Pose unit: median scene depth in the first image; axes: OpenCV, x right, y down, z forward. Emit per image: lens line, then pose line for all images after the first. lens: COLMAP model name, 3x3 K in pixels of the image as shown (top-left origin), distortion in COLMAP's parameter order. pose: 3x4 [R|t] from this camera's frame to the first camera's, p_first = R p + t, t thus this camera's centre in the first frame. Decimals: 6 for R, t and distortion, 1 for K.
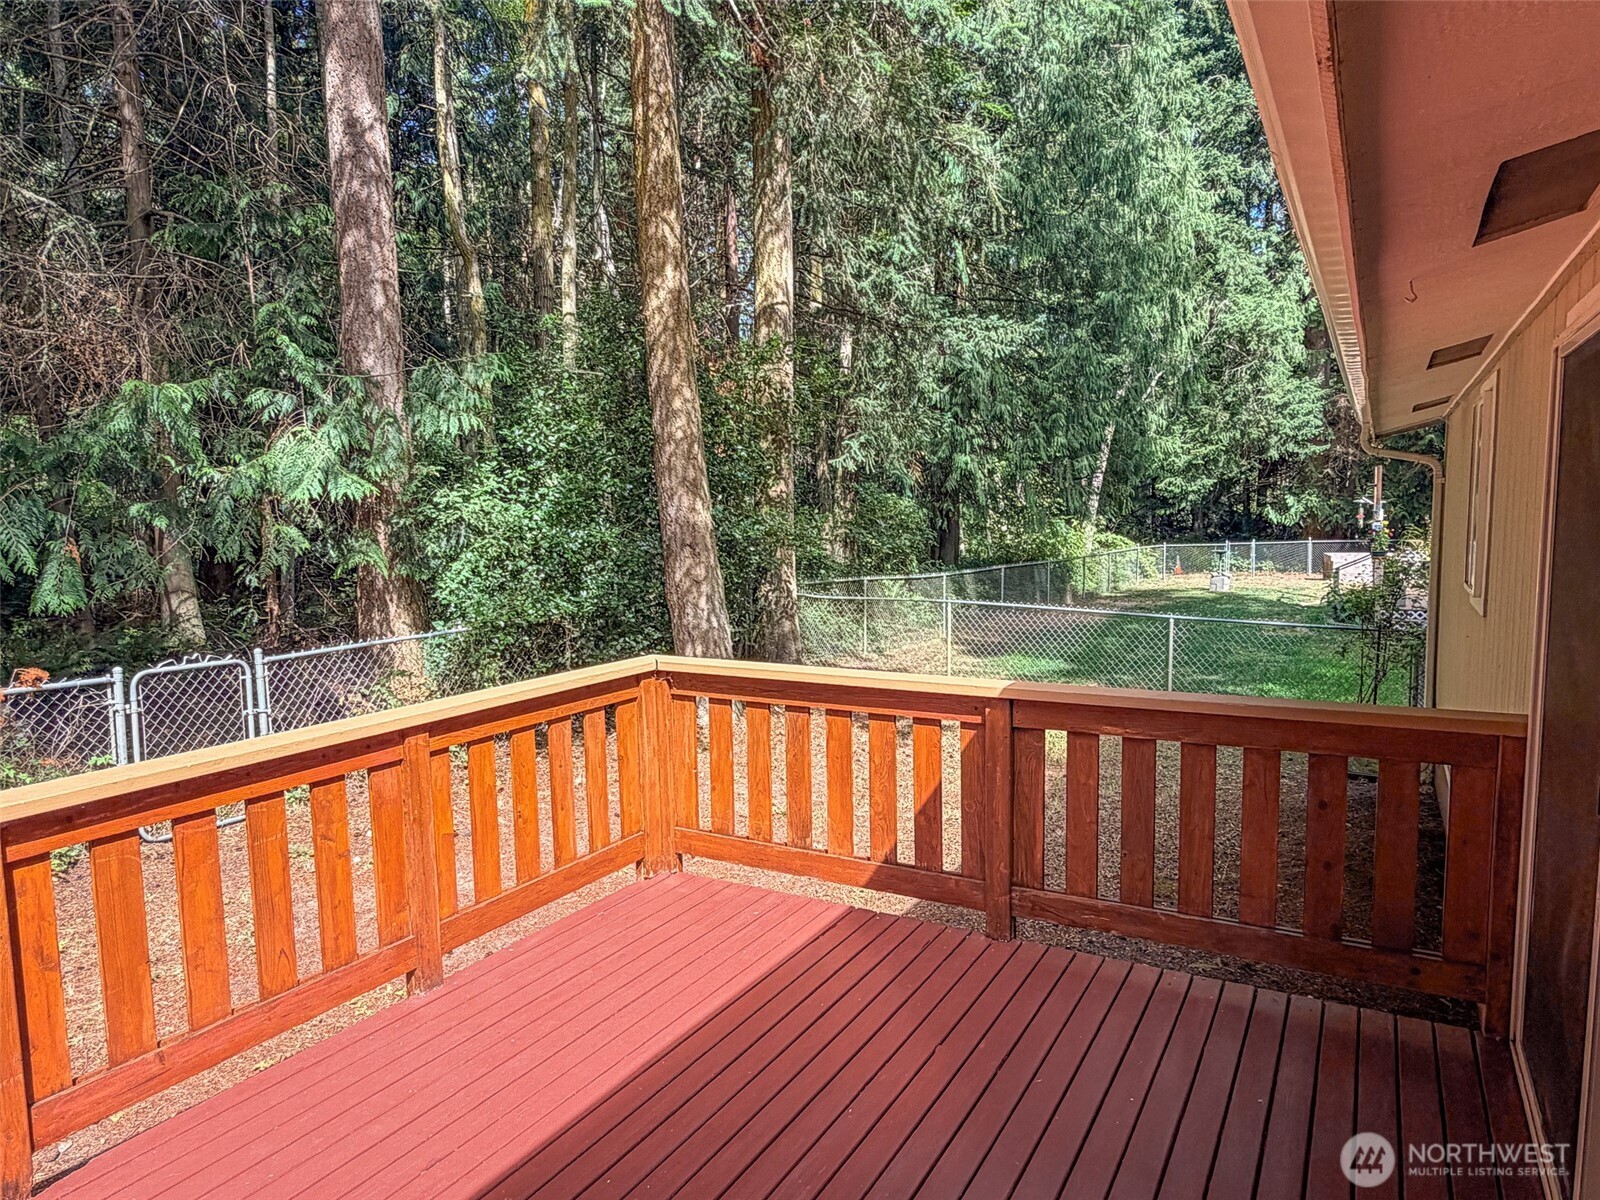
lens RADIAL K [[1011.9, 0, 803.5], [0, 1011.9, 607.0], [0, 0, 1]] dist [0.000906, 0.000817]
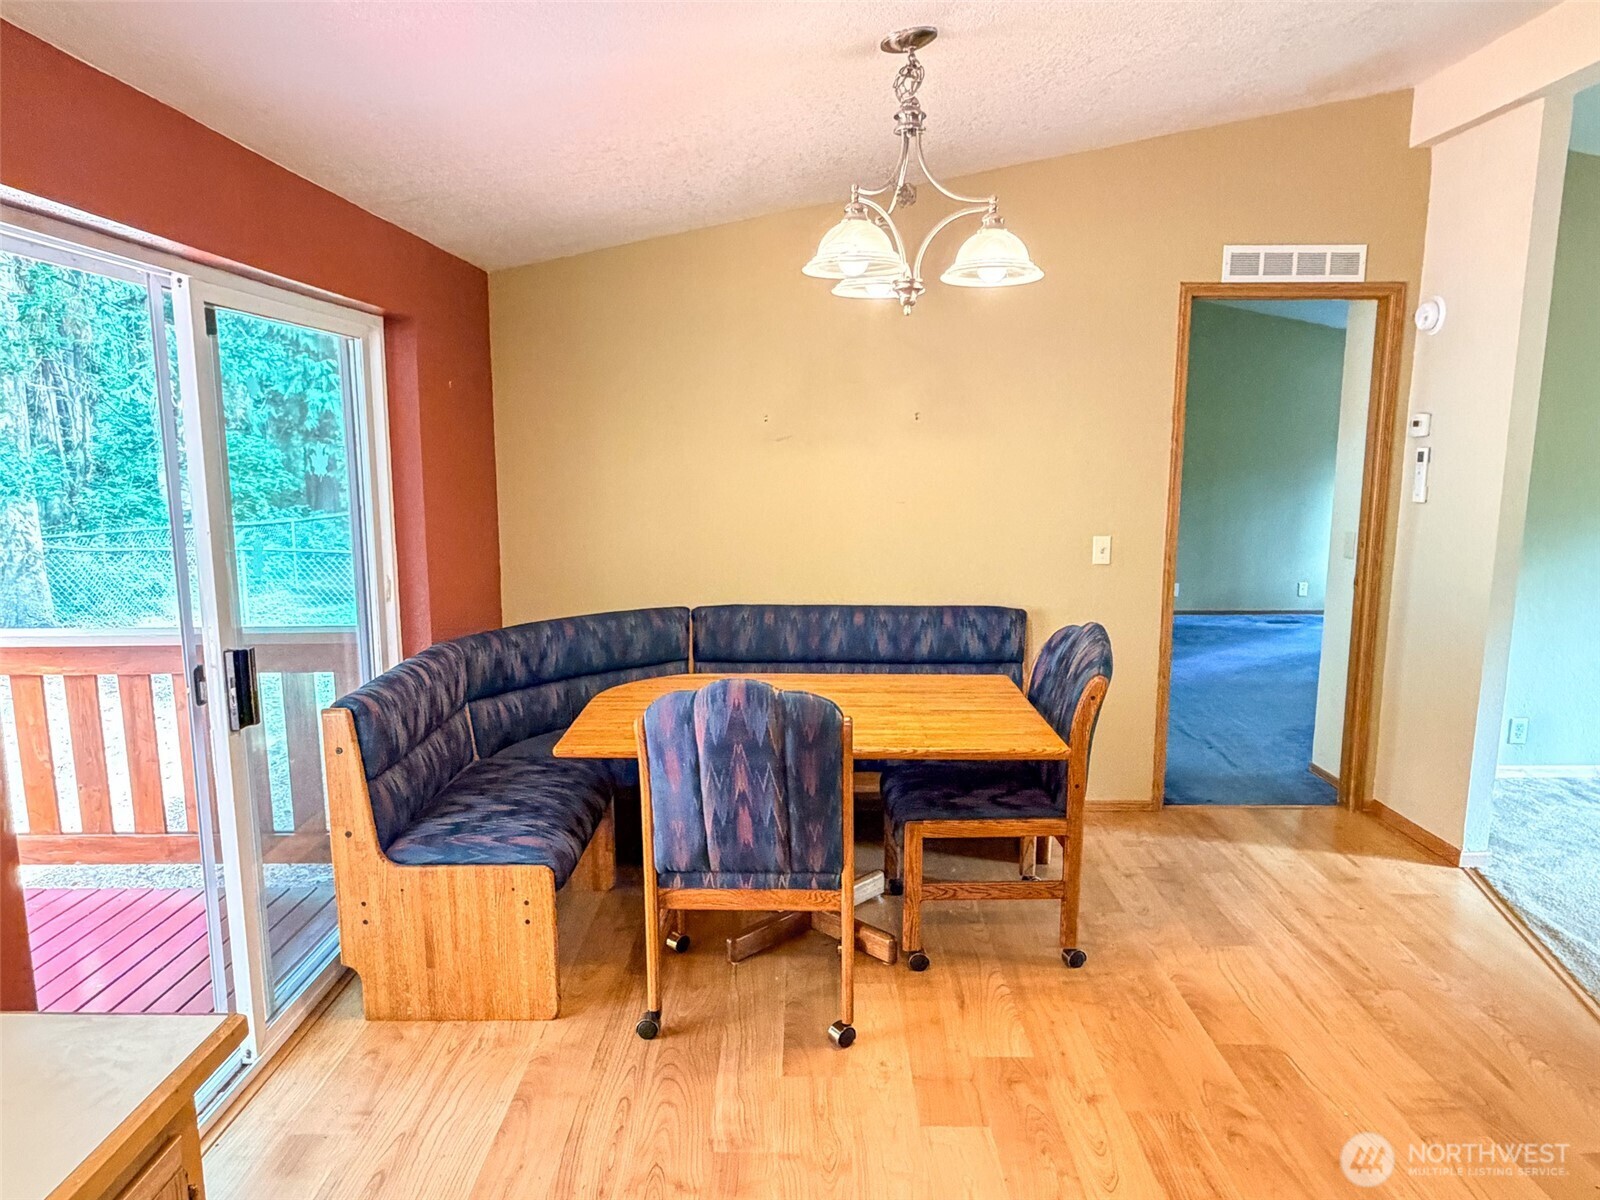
lens RADIAL K [[1011.9, 0, 803.5], [0, 1011.9, 607.0], [0, 0, 1]] dist [0.000906, 0.000817]
pose [[0.871162, -0.064569, 0.486732, 0.079066], [0.036800, 0.997114, 0.066410, 0.002820], [-0.489615, -0.039942, 0.871023, -0.040012]]
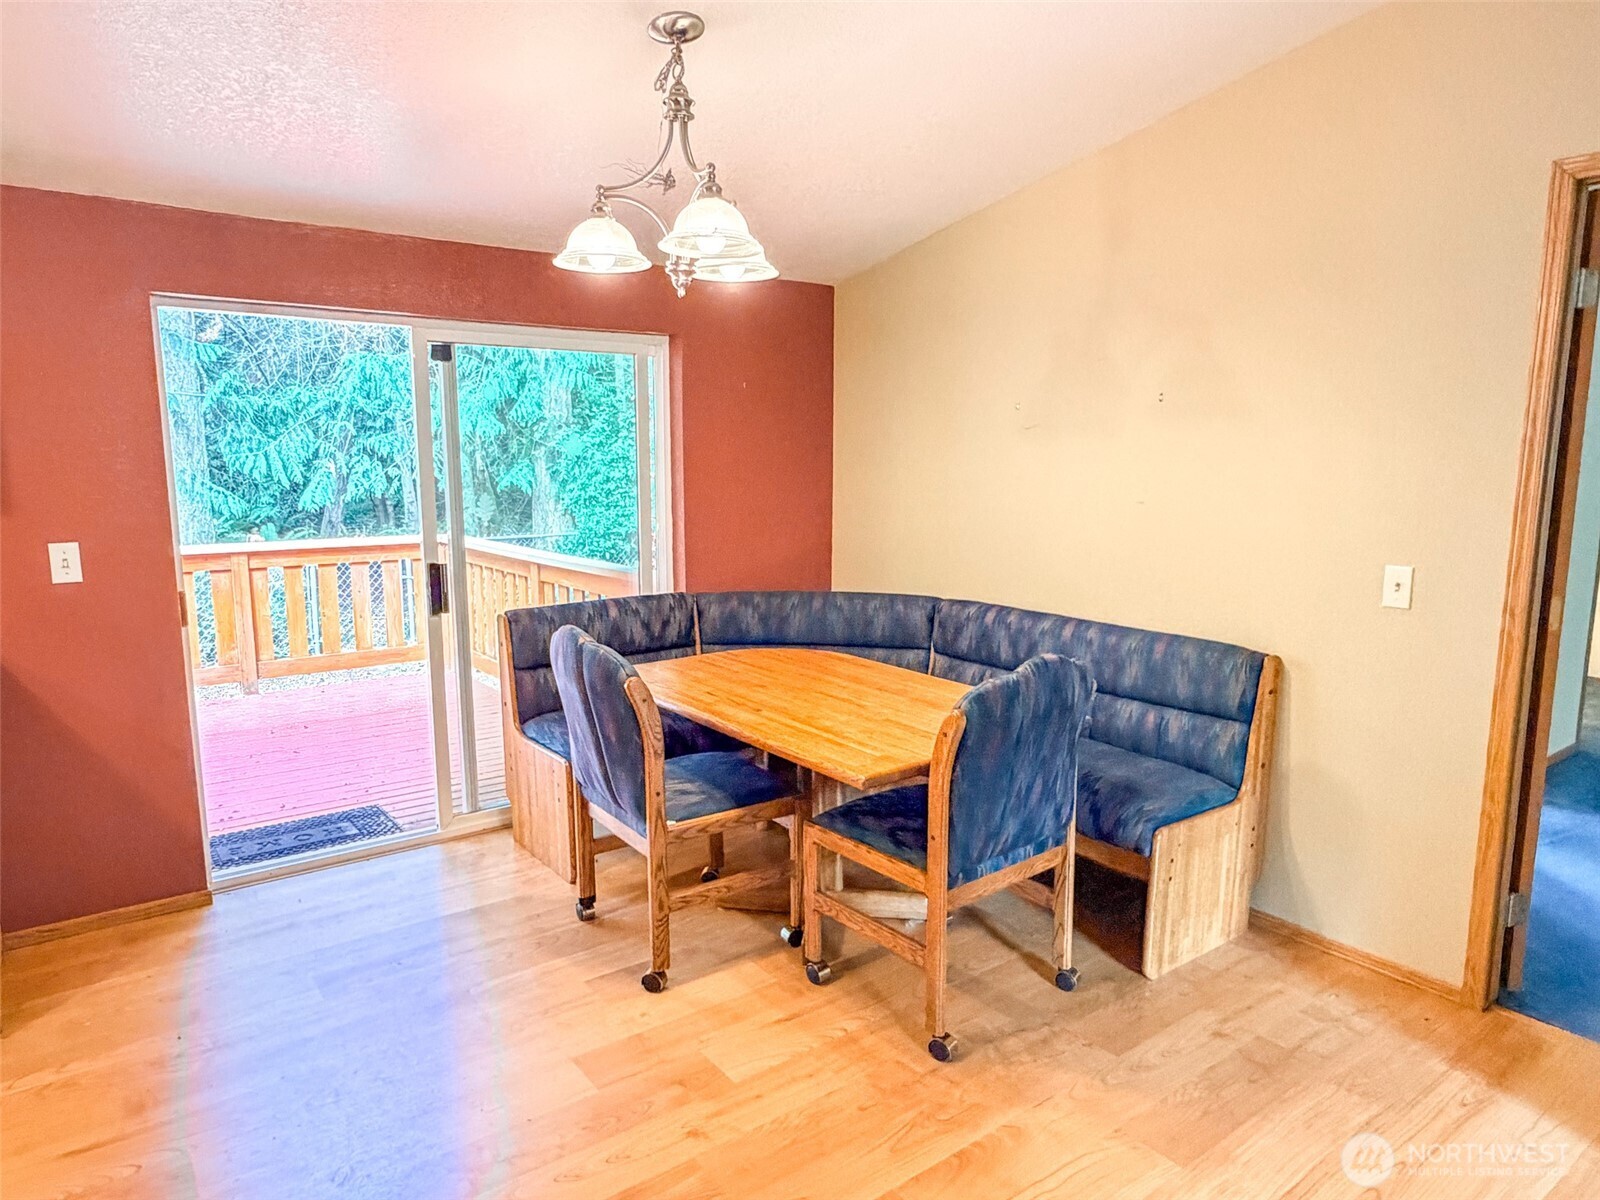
lens RADIAL K [[1033.1, 0, 800.0], [0, 1033.1, 600.0], [0, 0, 1]] dist [-0.008125, -0.001401]
pose [[0.918203, 0.074699, -0.389003, 0.963008], [-0.053735, 0.996469, 0.064511, 0.013349], [0.392449, -0.038331, 0.918975, -0.114462]]
